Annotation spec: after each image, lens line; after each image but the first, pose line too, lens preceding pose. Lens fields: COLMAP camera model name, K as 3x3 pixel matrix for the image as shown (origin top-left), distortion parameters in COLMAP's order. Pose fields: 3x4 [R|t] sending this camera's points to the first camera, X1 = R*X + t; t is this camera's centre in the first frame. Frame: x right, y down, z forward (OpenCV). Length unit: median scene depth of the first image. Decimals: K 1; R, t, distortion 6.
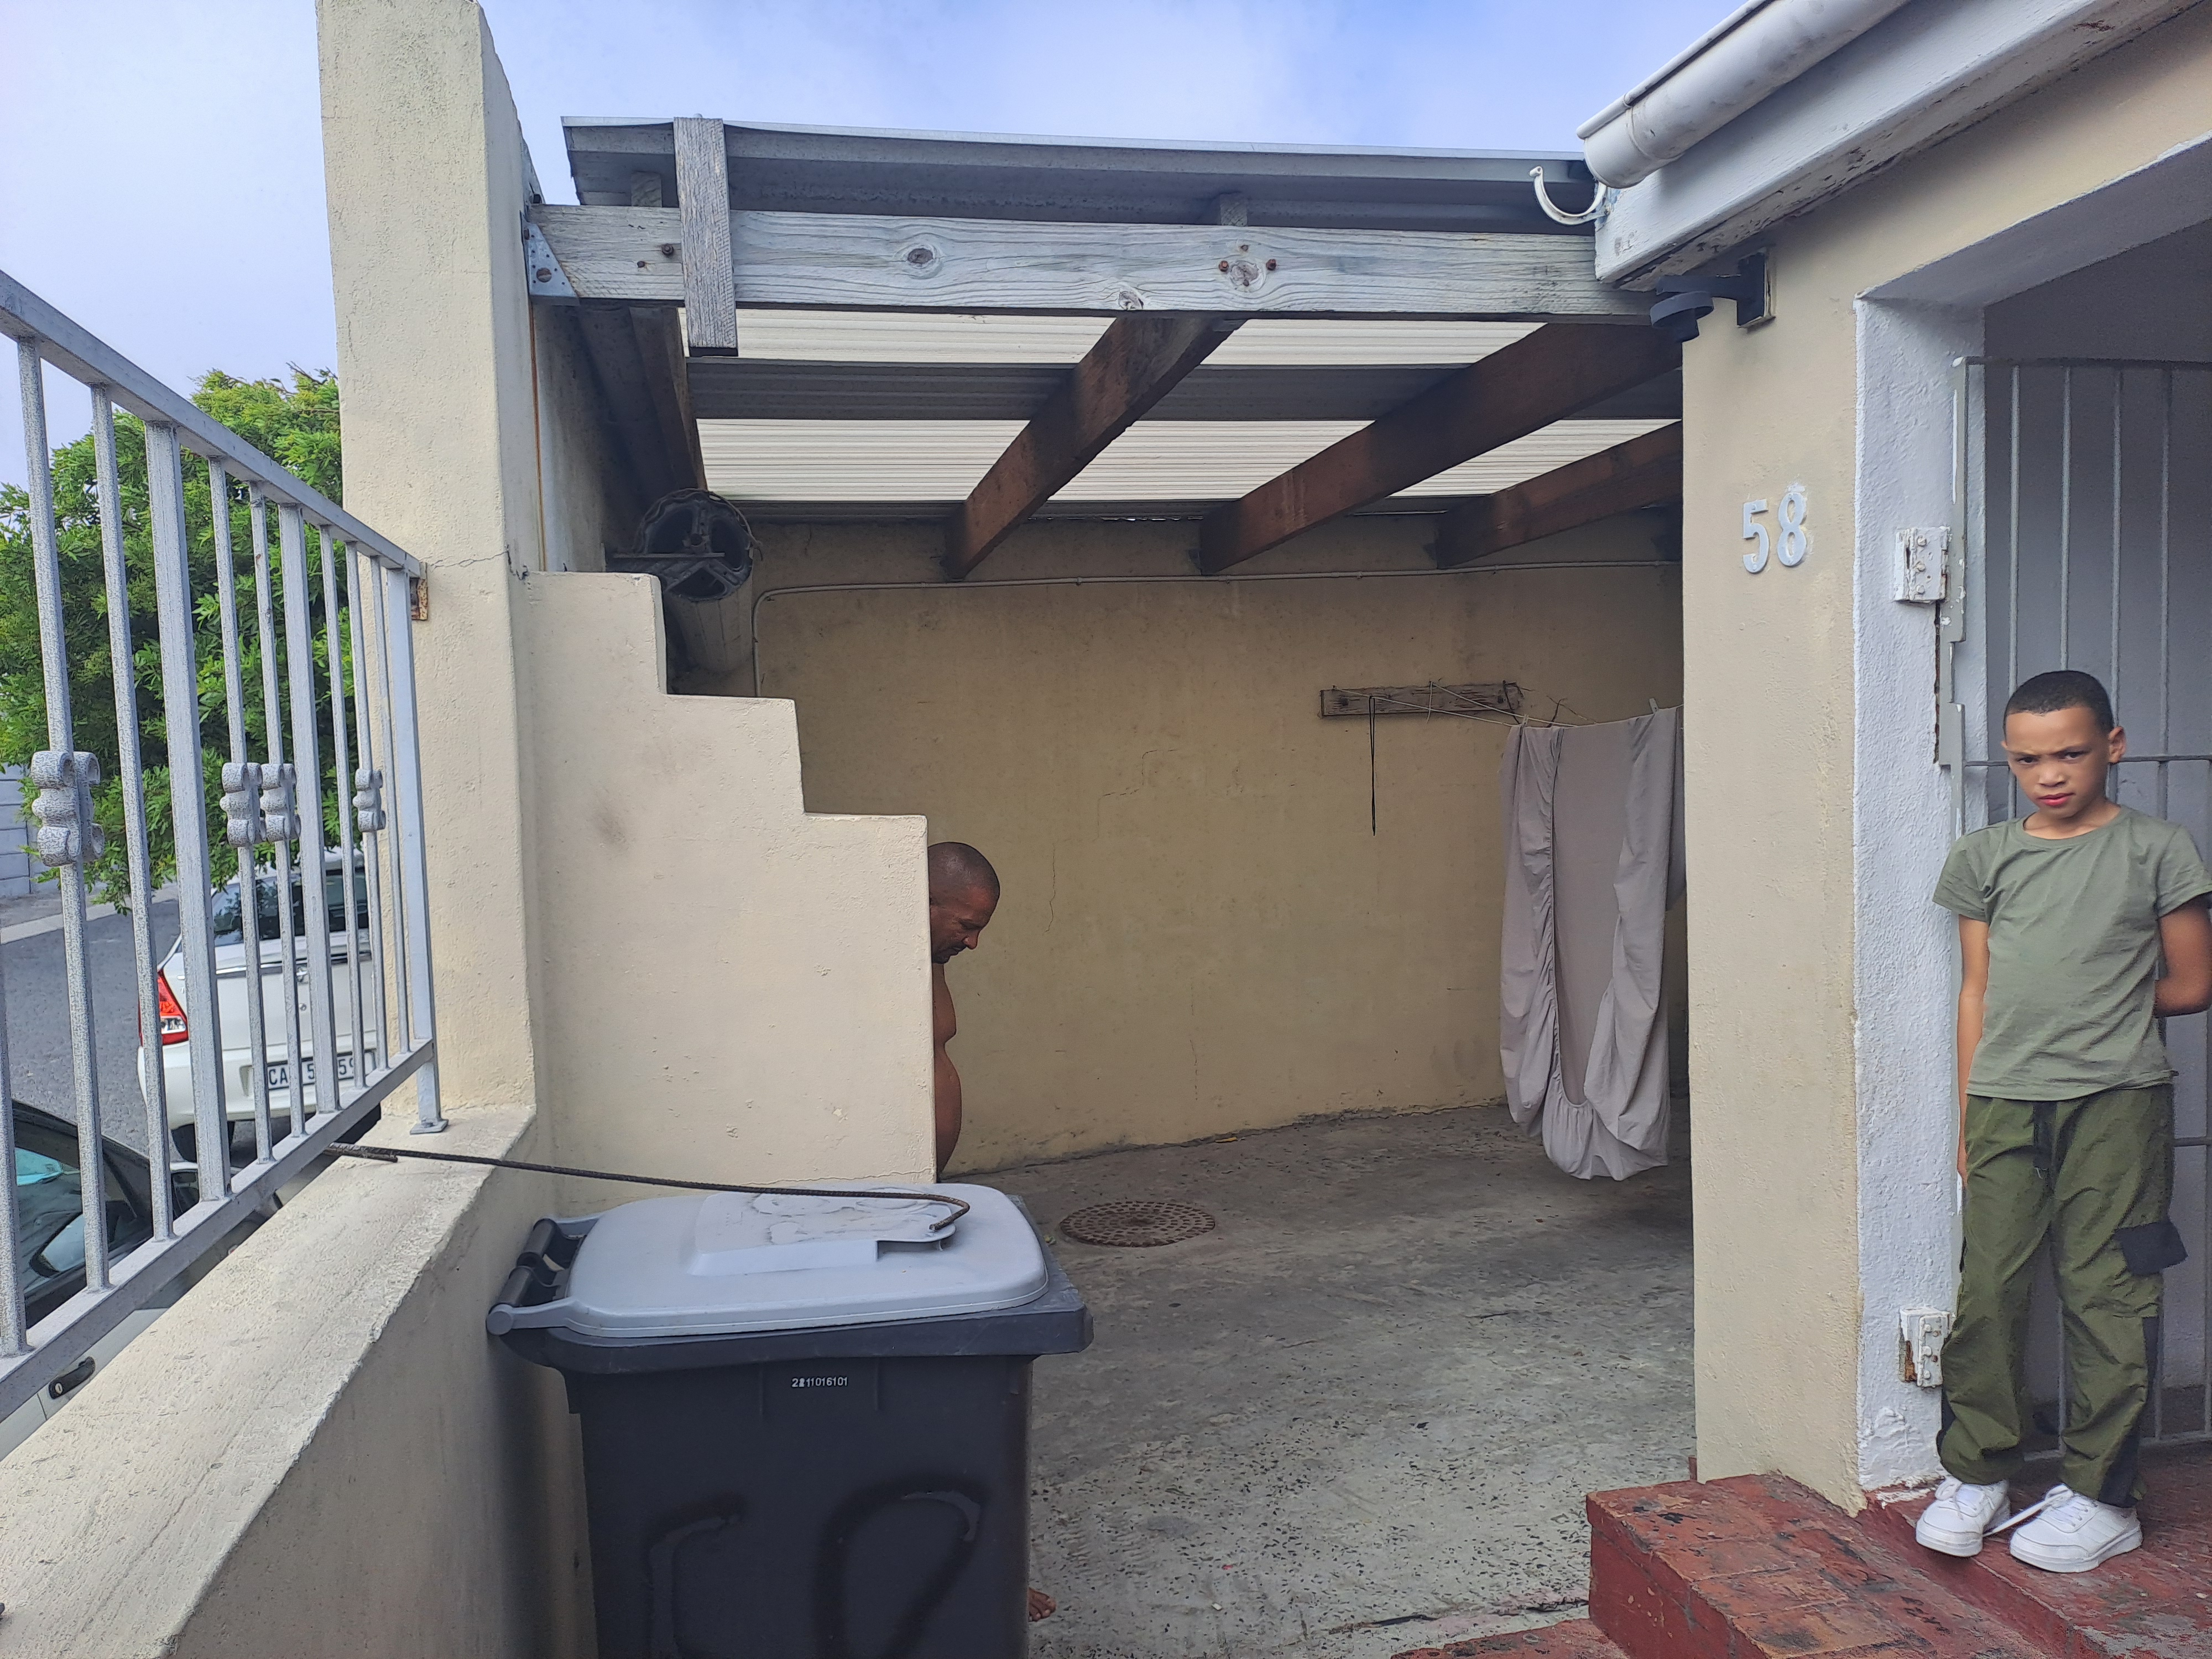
lens RADIAL K [[1633.6, 0, 1110.4], [0, 1633.6, 852.0], [0, 0, 1]] dist [0.056108, -0.057715]
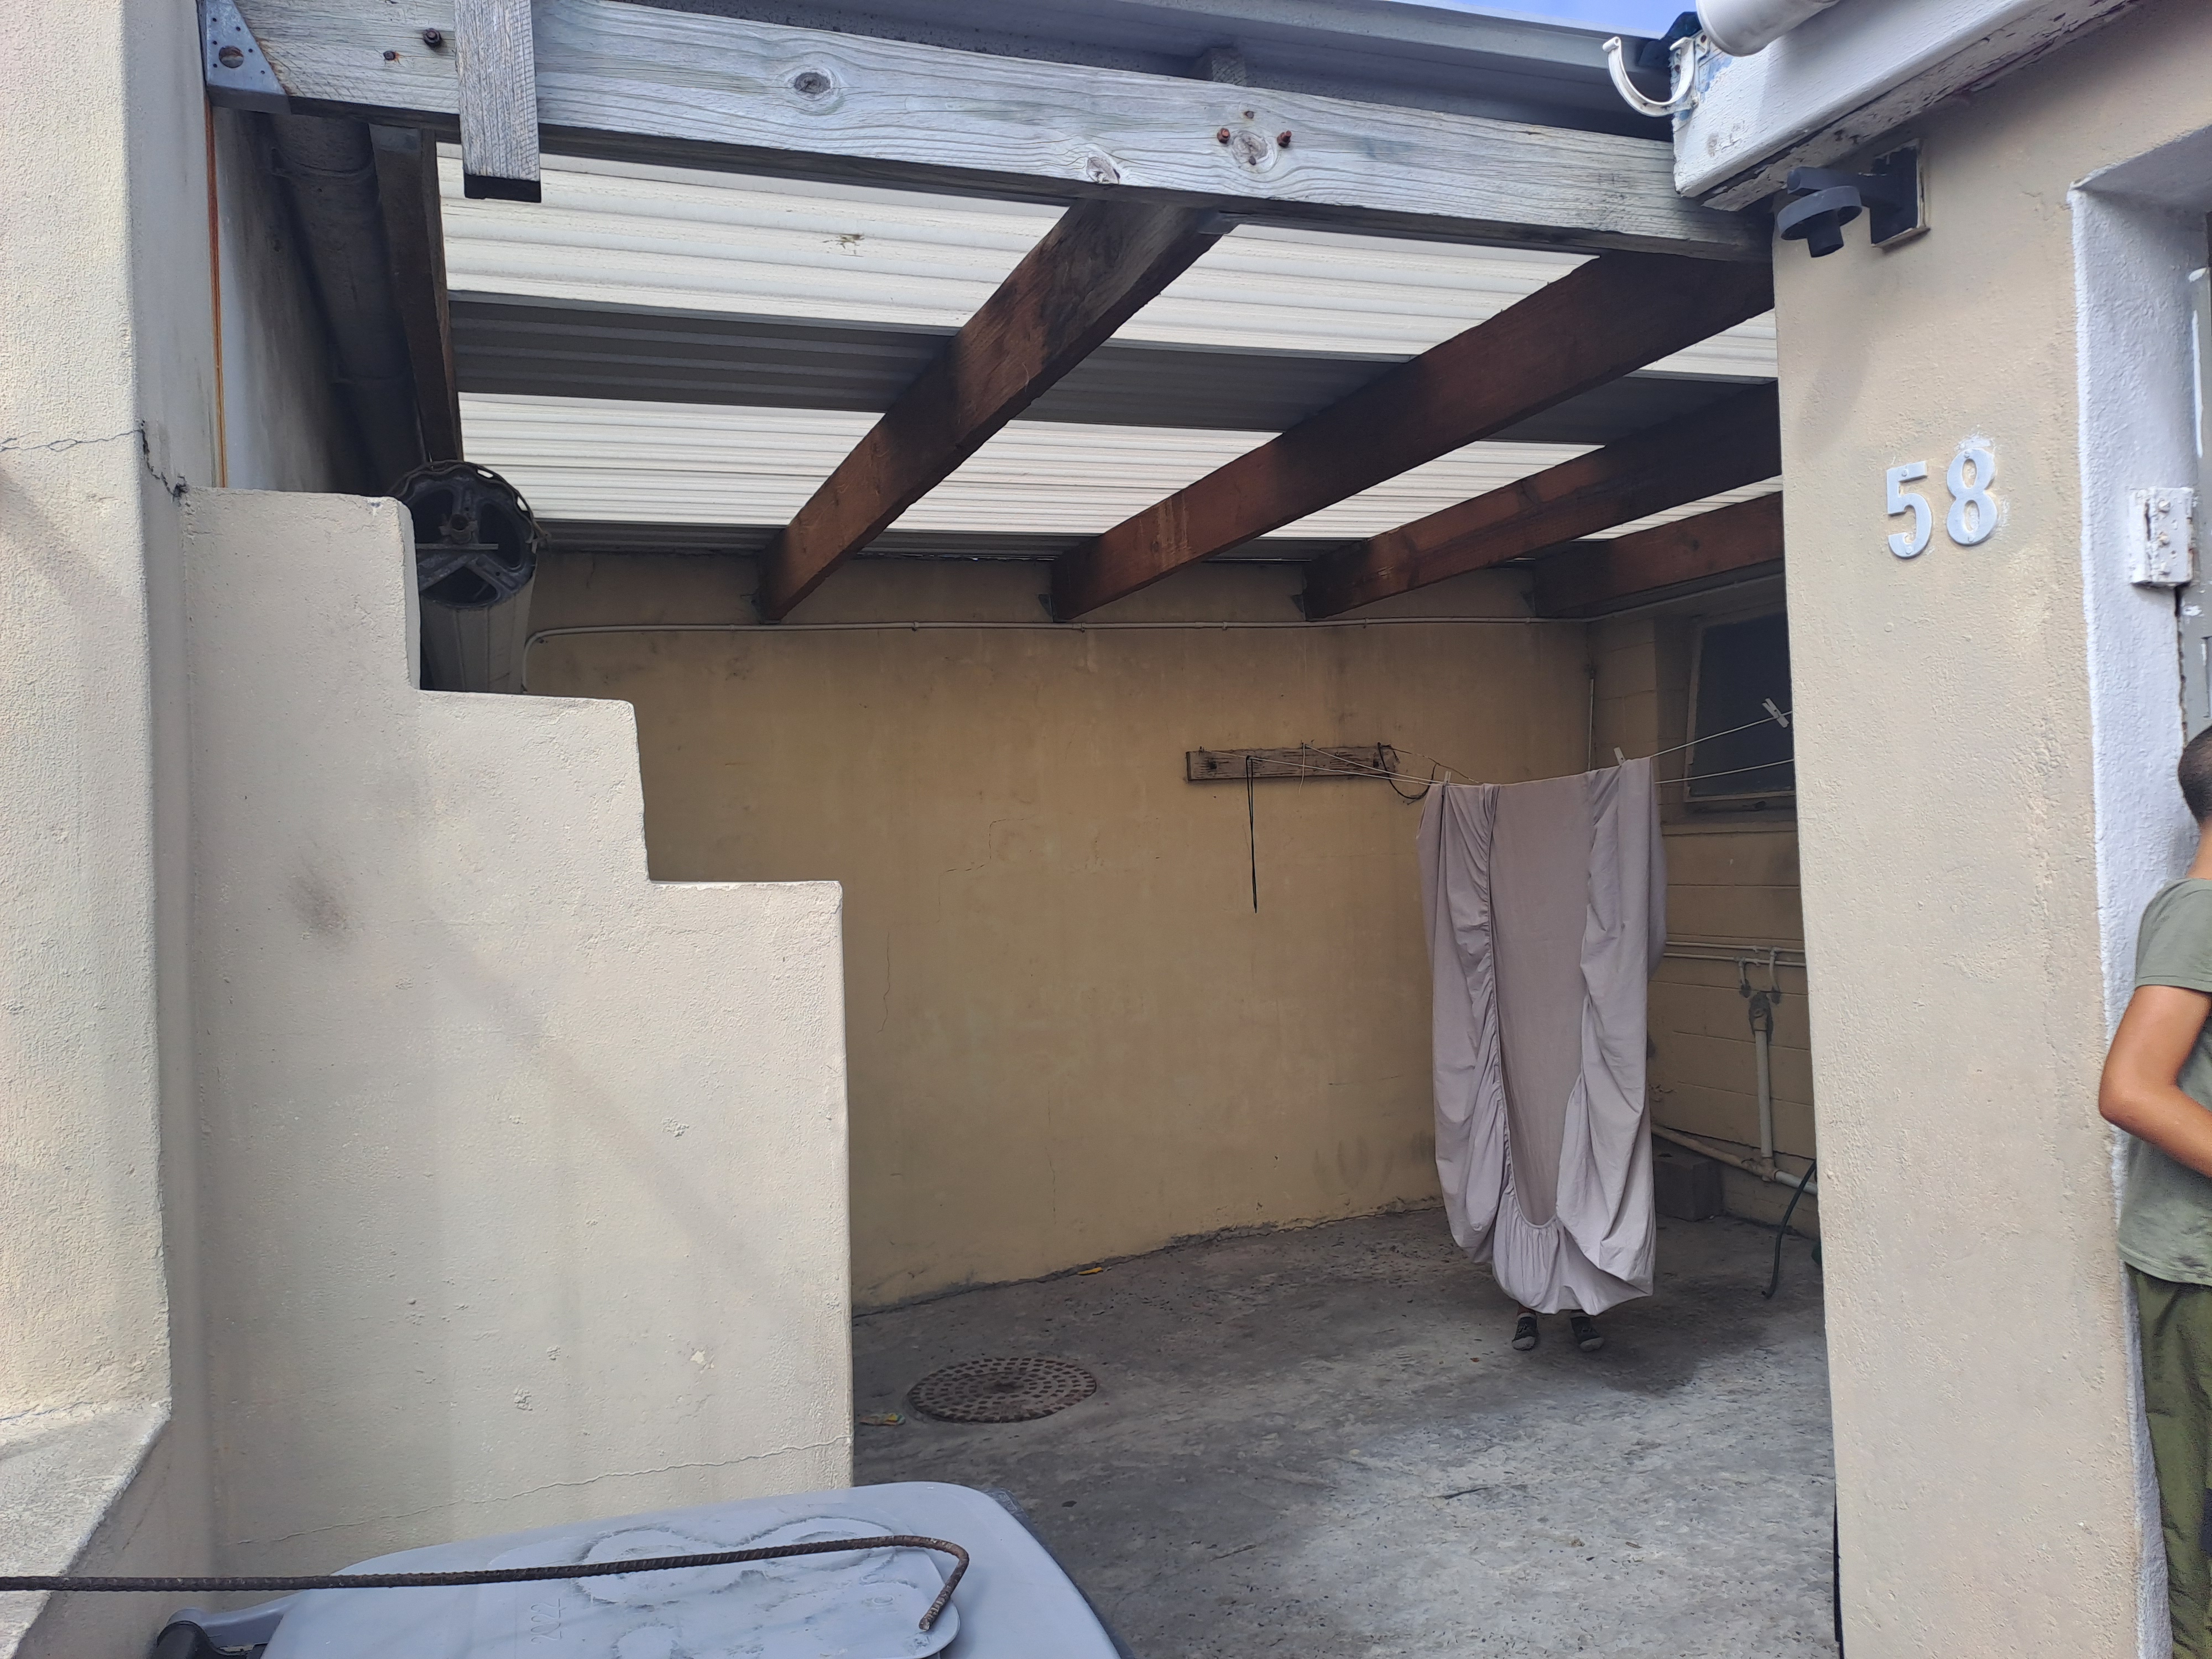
lens RADIAL K [[1633.6, 0, 1128.3], [0, 1633.6, 811.2], [0, 0, 1]] dist [0.056108, -0.057715]
pose [[0.988609, -0.006273, 0.150374, -0.058153], [0.017867, 0.996957, -0.075876, 0.000888], [-0.149441, 0.077698, 0.985713, 0.202199]]
